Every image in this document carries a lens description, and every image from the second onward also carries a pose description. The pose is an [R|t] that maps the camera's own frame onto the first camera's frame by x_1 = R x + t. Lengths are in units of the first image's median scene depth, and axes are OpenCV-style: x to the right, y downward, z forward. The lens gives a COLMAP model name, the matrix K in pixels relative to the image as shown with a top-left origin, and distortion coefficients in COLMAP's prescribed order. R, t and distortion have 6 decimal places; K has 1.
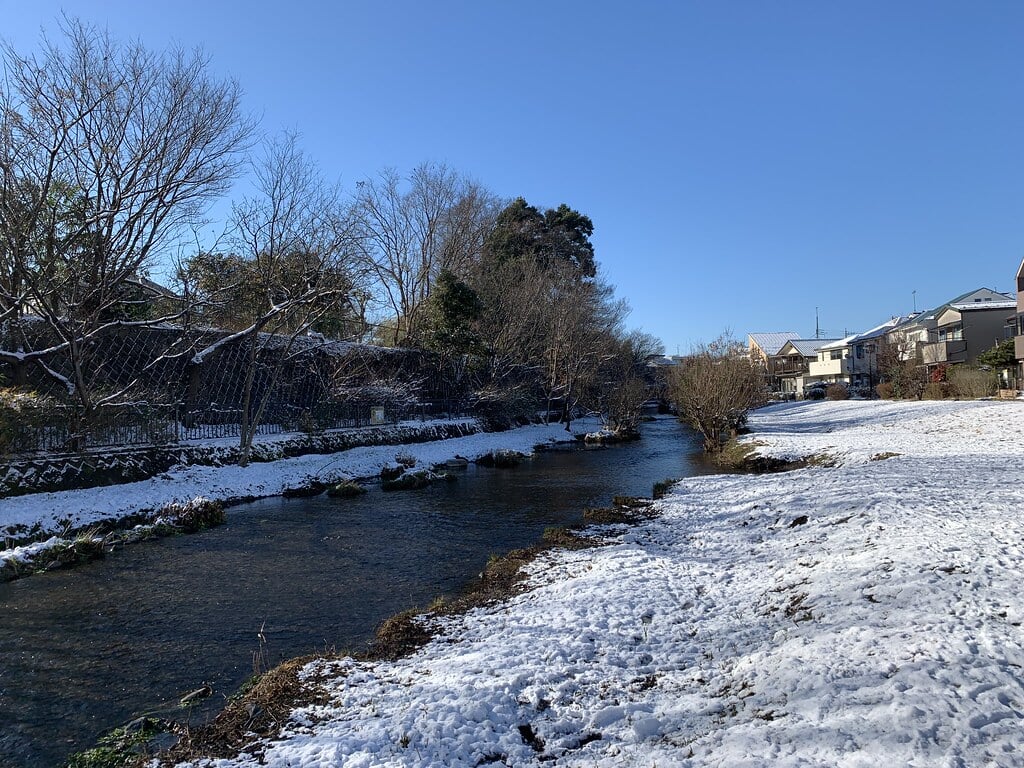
lens RADIAL K [[800.6, 0, 538.1], [0, 800.6, 352.2], [0, 0, 1]] dist [0.108114, 0.000975]
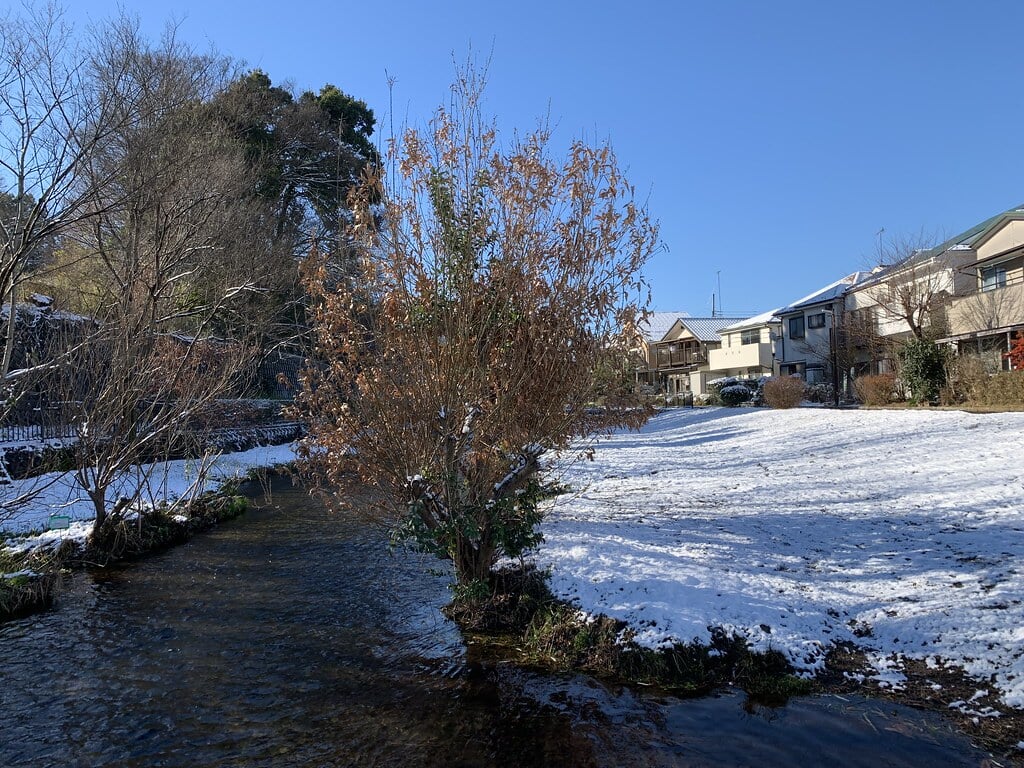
lens RADIAL K [[807.4, 0, 512.0], [0, 807.4, 384.0], [0, 0, 1]] dist [0.004004, -0.001359]
pose [[0.993255, 0.008892, 0.115612, 0.106342], [-0.013038, 0.999297, 0.035160, 0.021206], [-0.115218, -0.036430, 0.992672, 0.392680]]
